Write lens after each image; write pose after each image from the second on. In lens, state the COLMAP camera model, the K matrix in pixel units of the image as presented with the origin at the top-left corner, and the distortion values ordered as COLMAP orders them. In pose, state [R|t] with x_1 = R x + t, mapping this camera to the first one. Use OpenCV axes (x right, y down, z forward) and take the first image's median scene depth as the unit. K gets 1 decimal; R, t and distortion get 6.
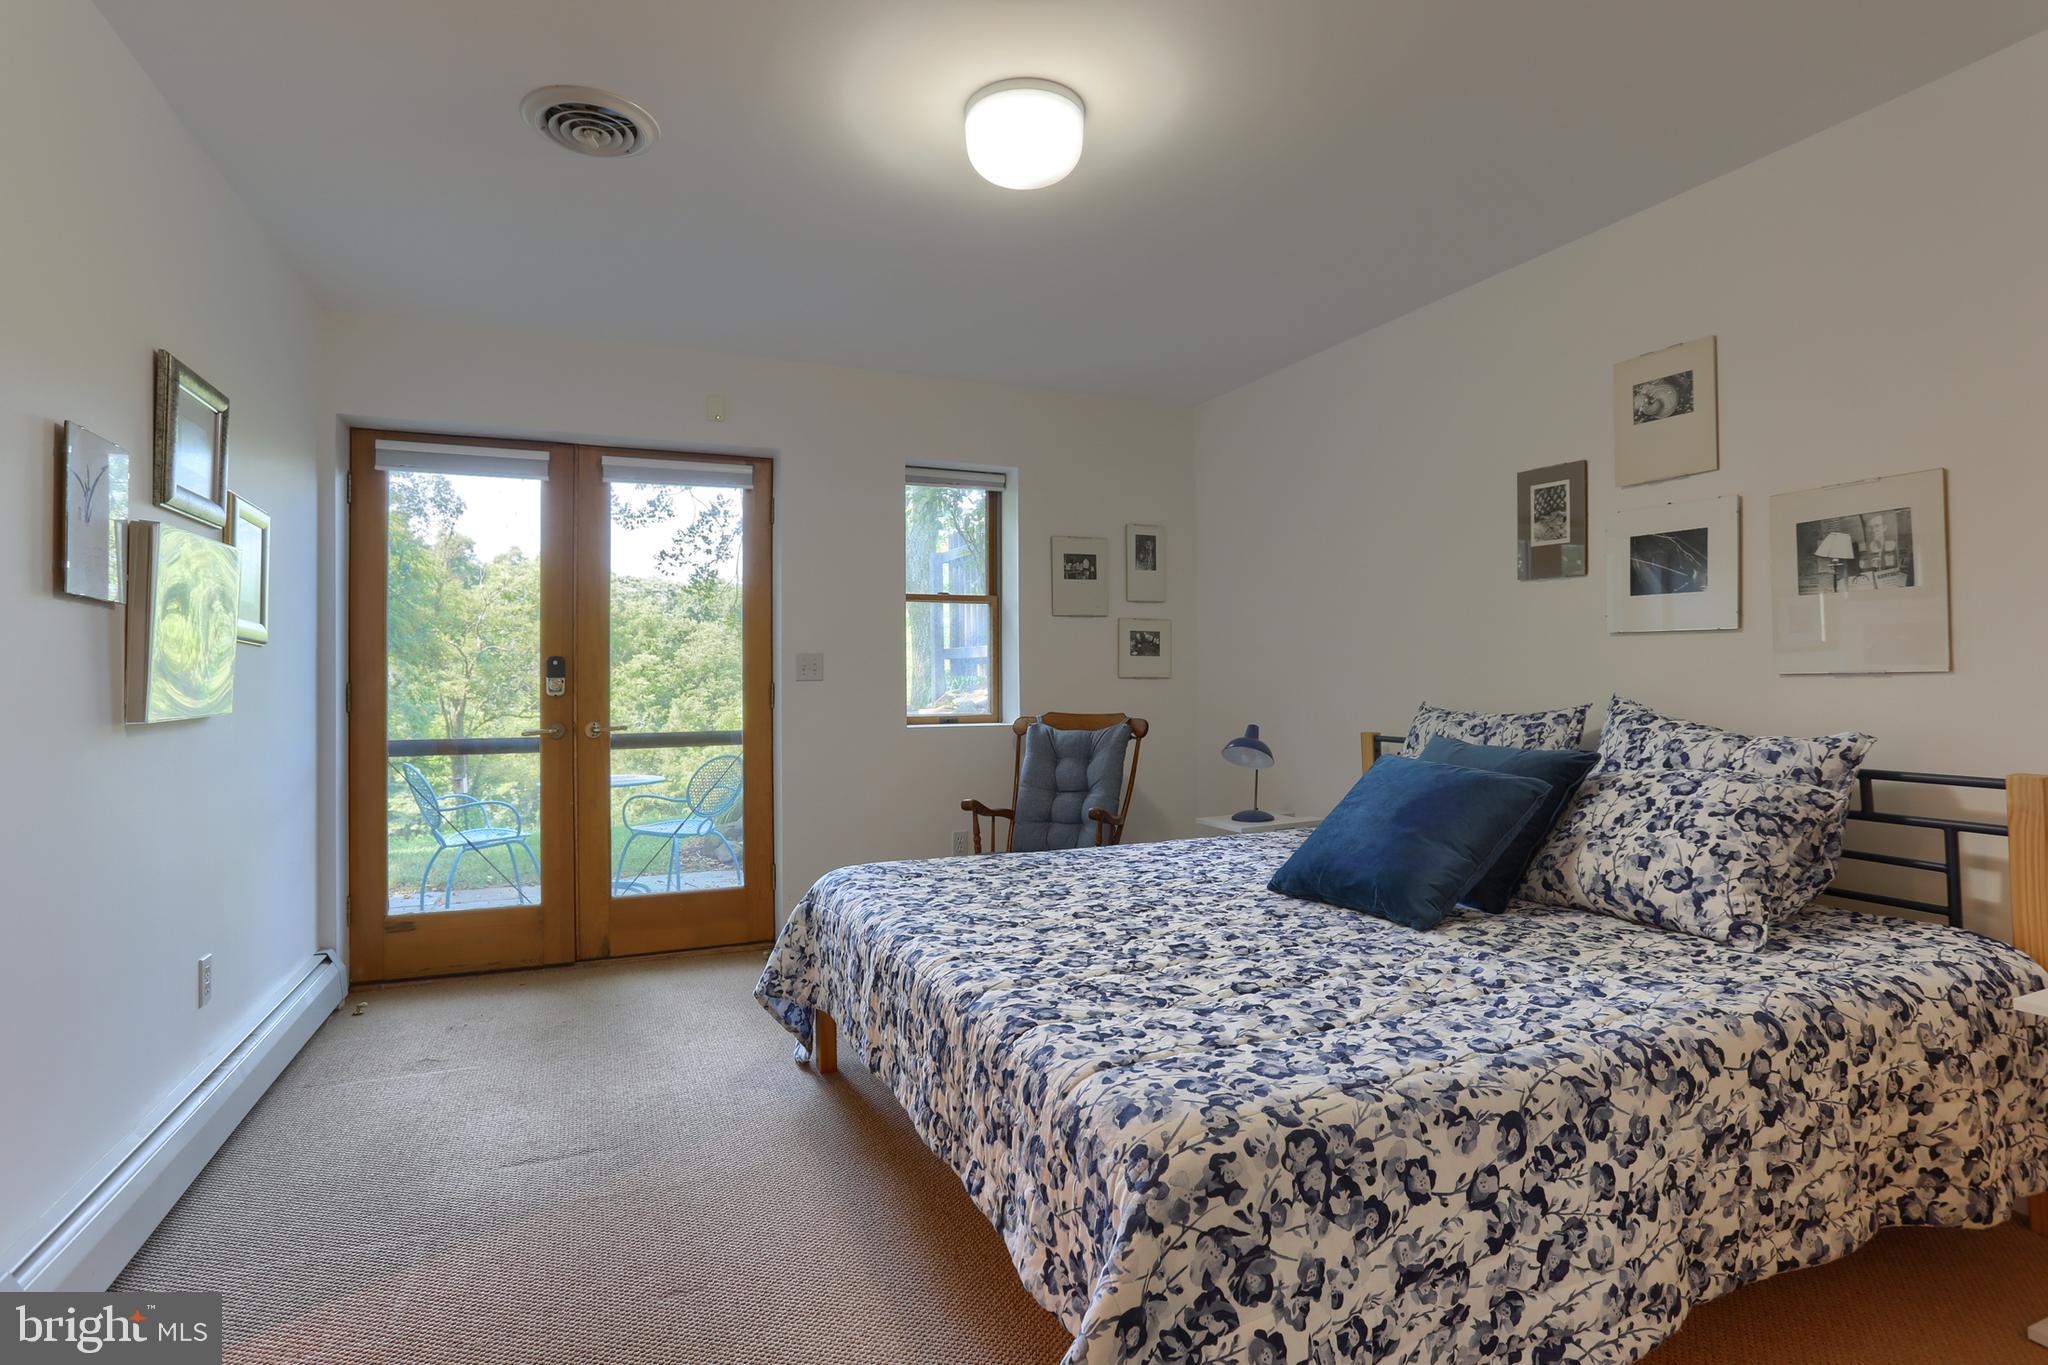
lens RADIAL K [[1020.7, 0, 1017.7], [0, 1020.7, 685.5], [0, 0, 1]] dist [-0.057524, 0.034569]
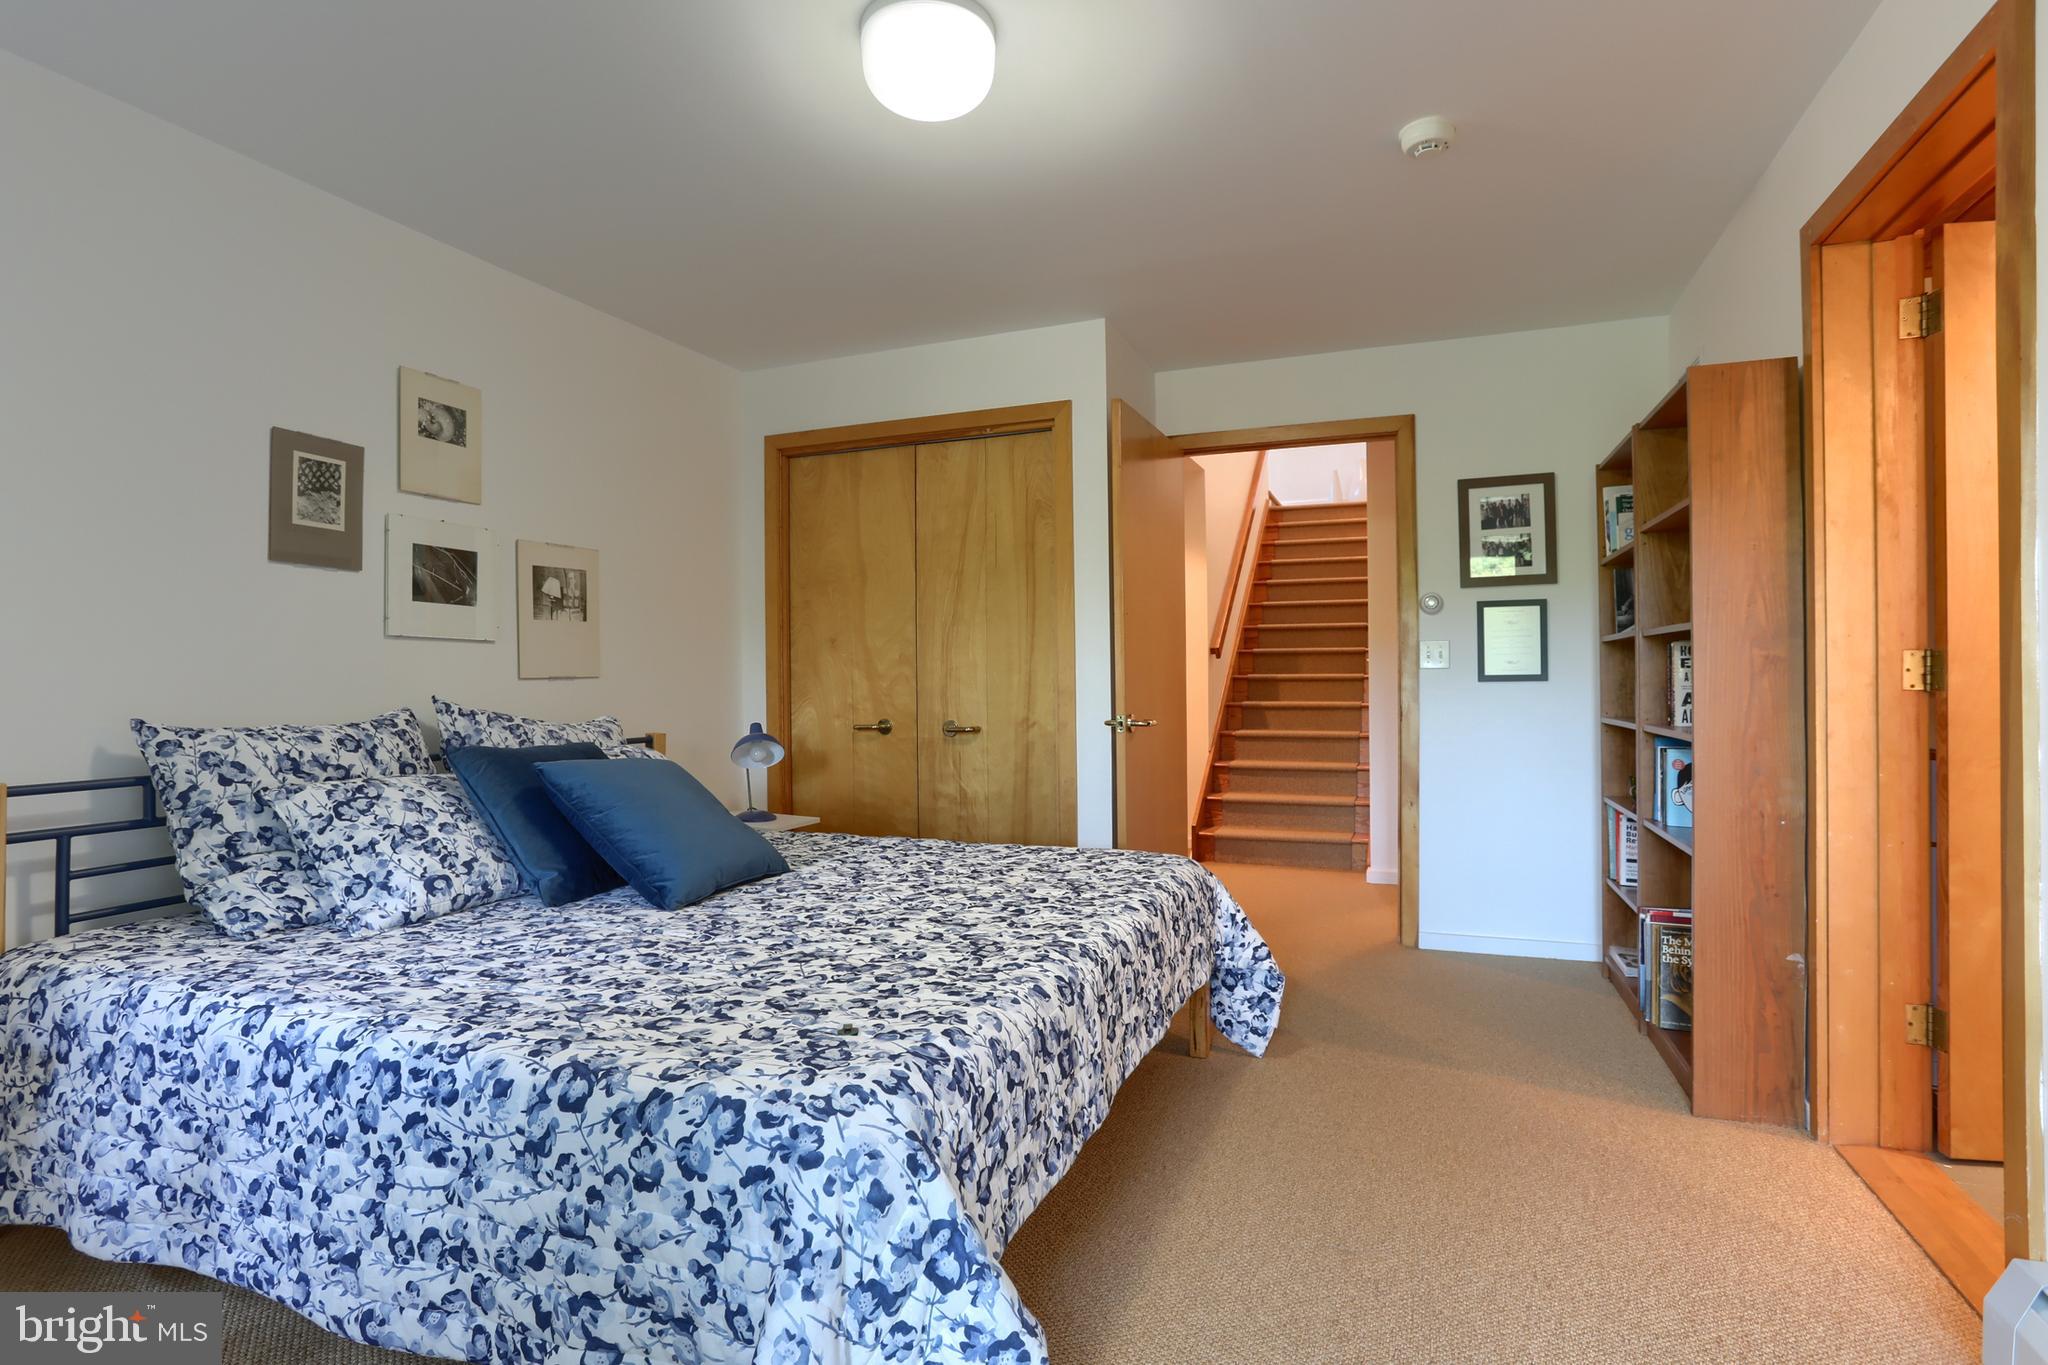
lens RADIAL K [[1020.7, 0, 1017.7], [0, 1020.7, 685.5], [0, 0, 1]] dist [-0.057524, 0.034569]
pose [[-0.712324, 0.009635, 0.701785, -0.568907], [0.022774, 0.999697, 0.009391, 0.000829], [-0.701482, 0.022671, -0.712327, 1.368949]]
